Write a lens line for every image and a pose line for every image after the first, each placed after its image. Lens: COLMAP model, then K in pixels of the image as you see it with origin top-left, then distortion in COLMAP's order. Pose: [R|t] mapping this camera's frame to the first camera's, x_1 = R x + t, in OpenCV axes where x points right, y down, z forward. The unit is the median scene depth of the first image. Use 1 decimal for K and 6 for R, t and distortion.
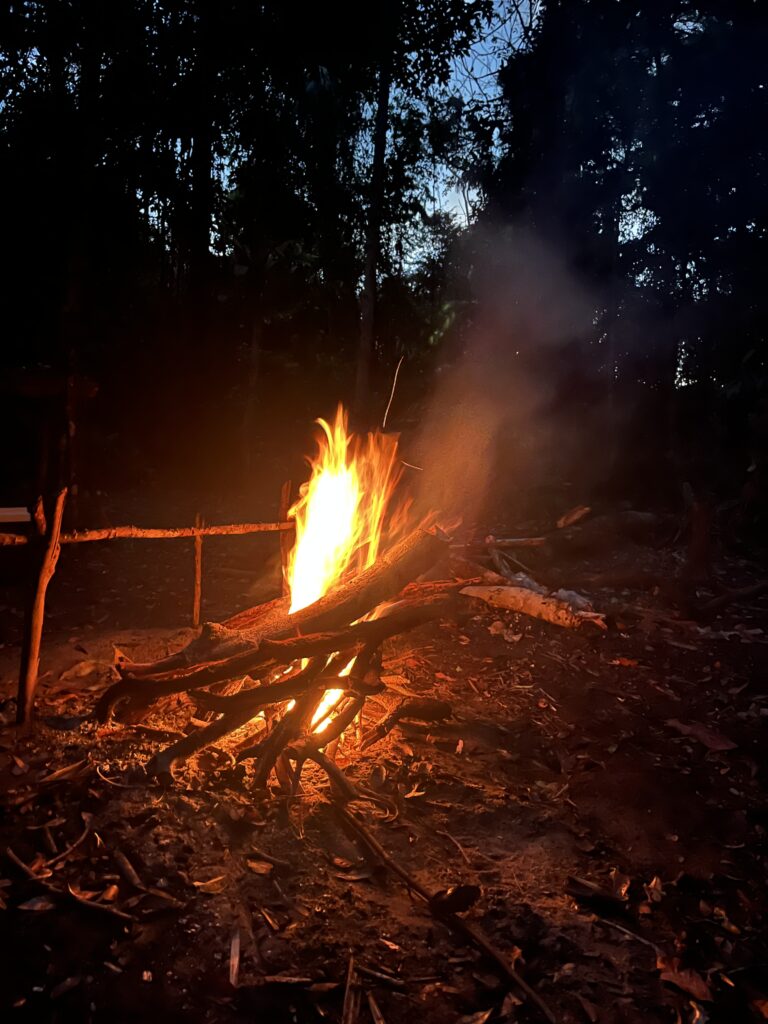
lens RADIAL K [[781.2, 0, 385.1], [0, 781.2, 510.3], [0, 0, 1]] dist [0.008662, -0.035552]
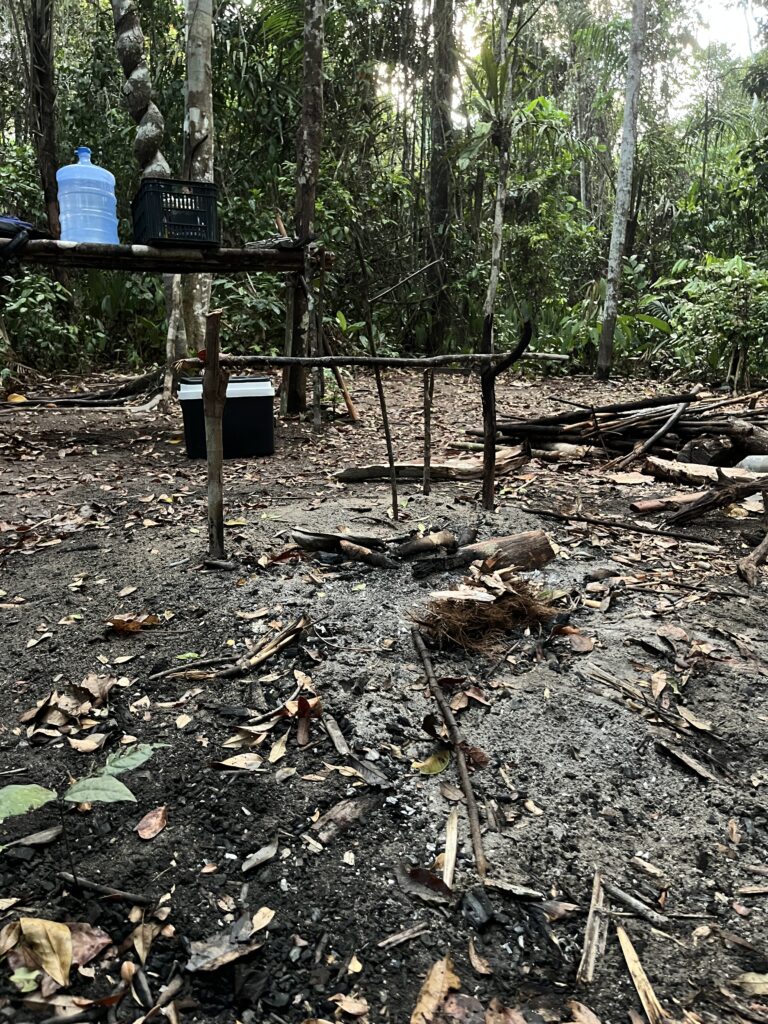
lens RADIAL K [[781.2, 0, 382.7], [0, 781.2, 514.1], [0, 0, 1]] dist [0.008662, -0.035552]
pose [[0.950285, 0.021893, -0.310610, -0.010943], [0.021844, 0.990380, 0.136637, 0.098377], [0.310614, -0.136629, 0.940666, 0.233934]]
